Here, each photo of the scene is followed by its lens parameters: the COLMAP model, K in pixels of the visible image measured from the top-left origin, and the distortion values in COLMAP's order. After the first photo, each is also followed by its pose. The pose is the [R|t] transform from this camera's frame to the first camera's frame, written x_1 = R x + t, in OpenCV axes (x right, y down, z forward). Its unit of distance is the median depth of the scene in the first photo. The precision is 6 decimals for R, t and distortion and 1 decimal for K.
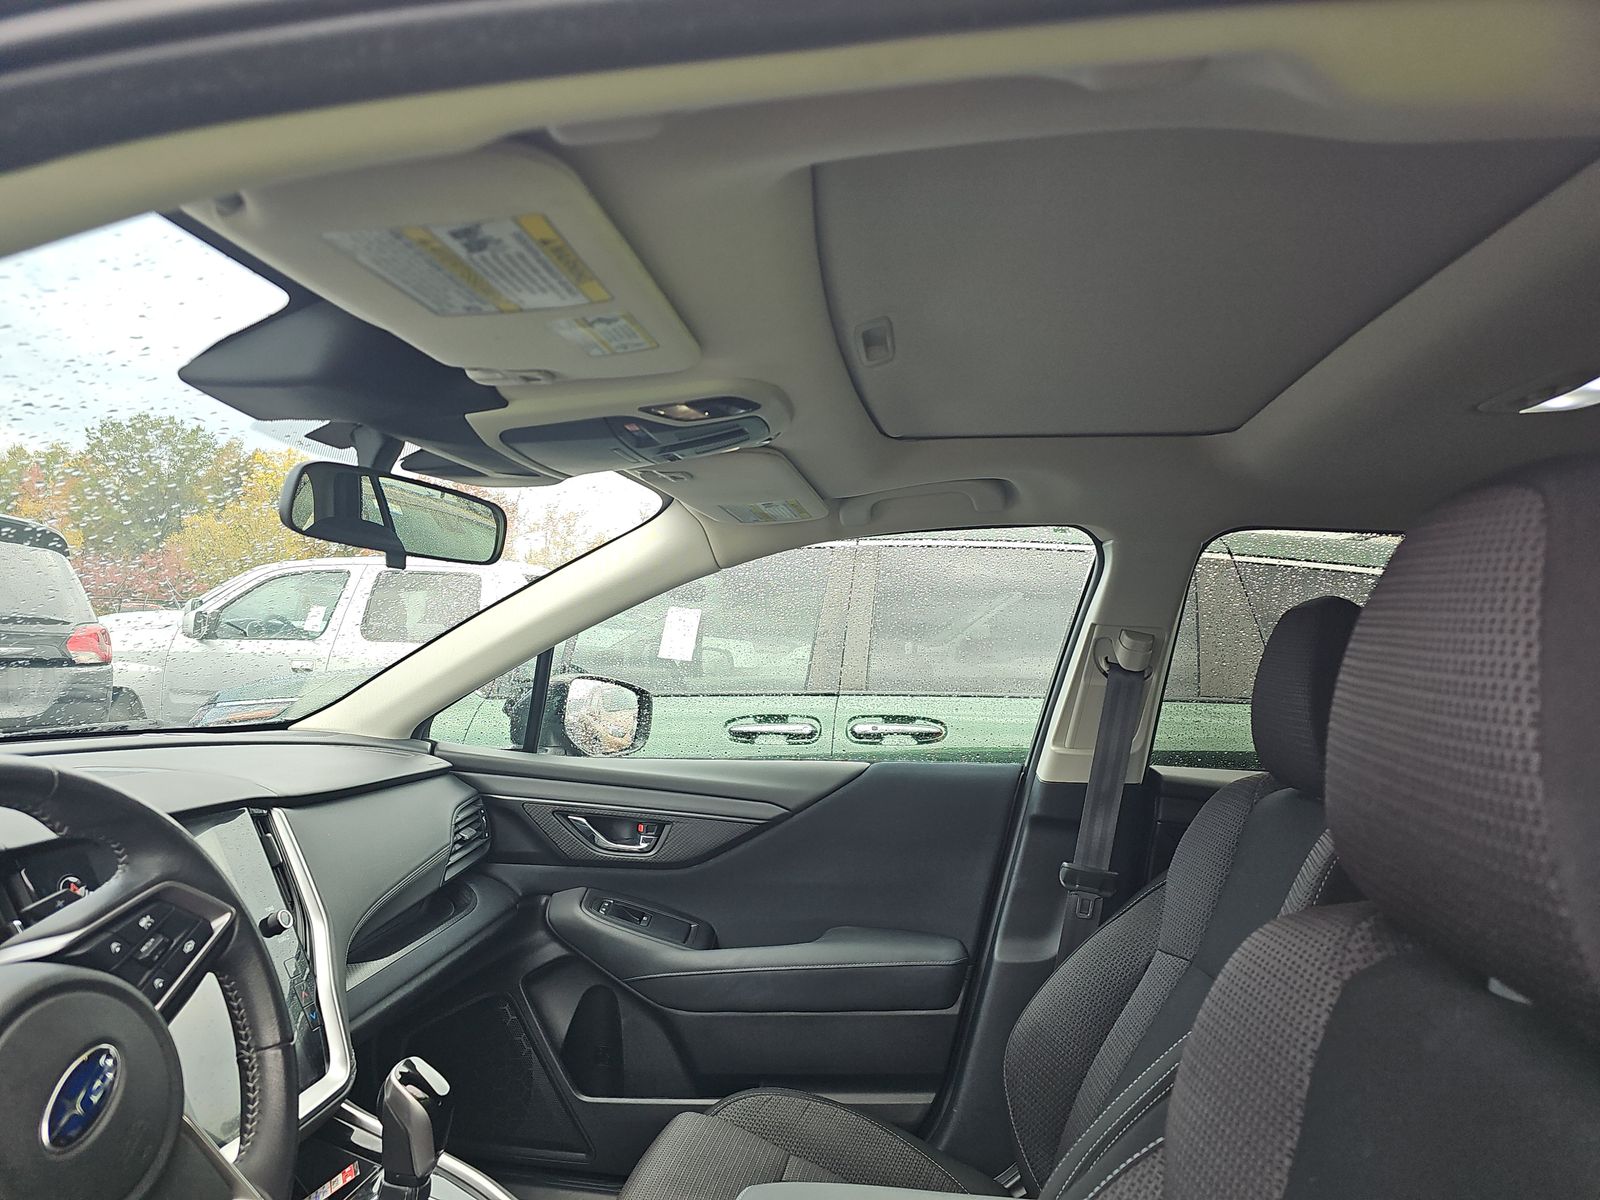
lens RADIAL K [[1049.2, 0, 787.7], [0, 1049.2, 603.3], [0, 0, 1]] dist [0.056469, -0.056679]
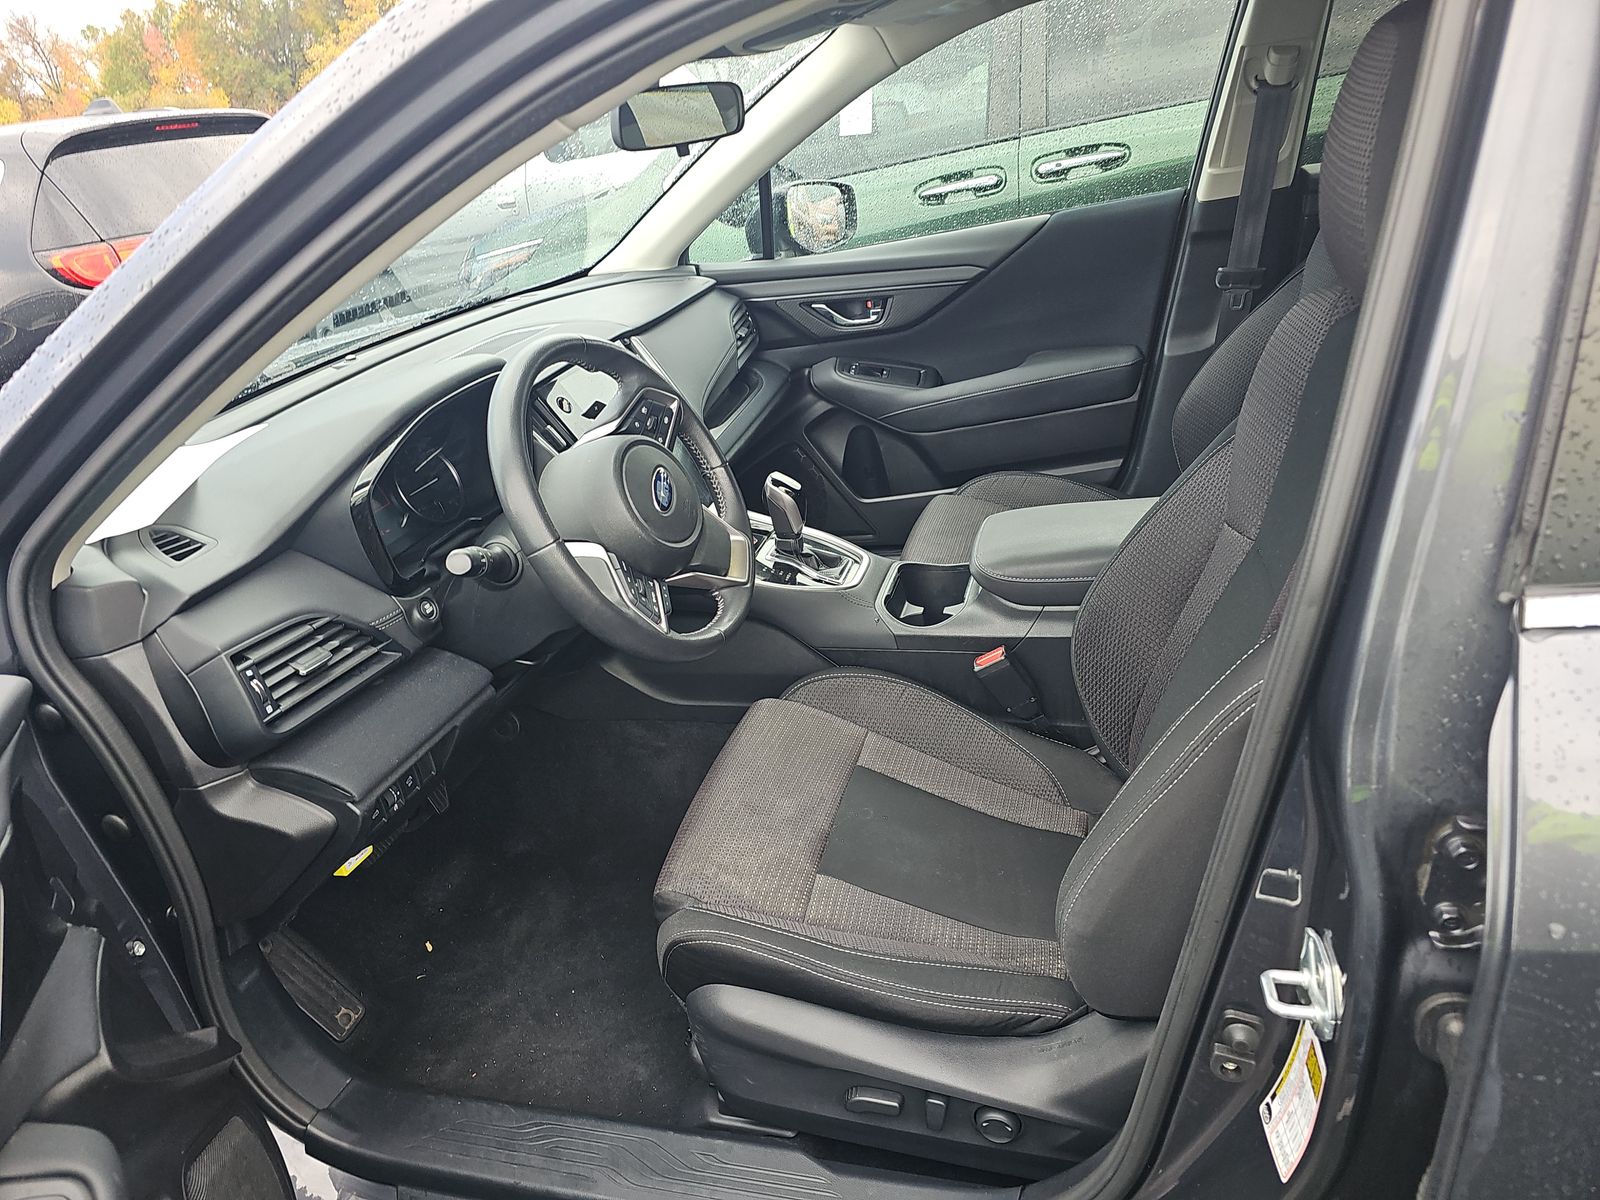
lens RADIAL K [[1049.2, 0, 787.7], [0, 1049.2, 603.3], [0, 0, 1]] dist [0.056469, -0.056679]
pose [[0.968647, -0.119889, -0.217601, -0.001942], [0.210002, 0.863109, 0.459285, -0.080323], [0.132750, -0.490581, 0.861224, -0.286020]]
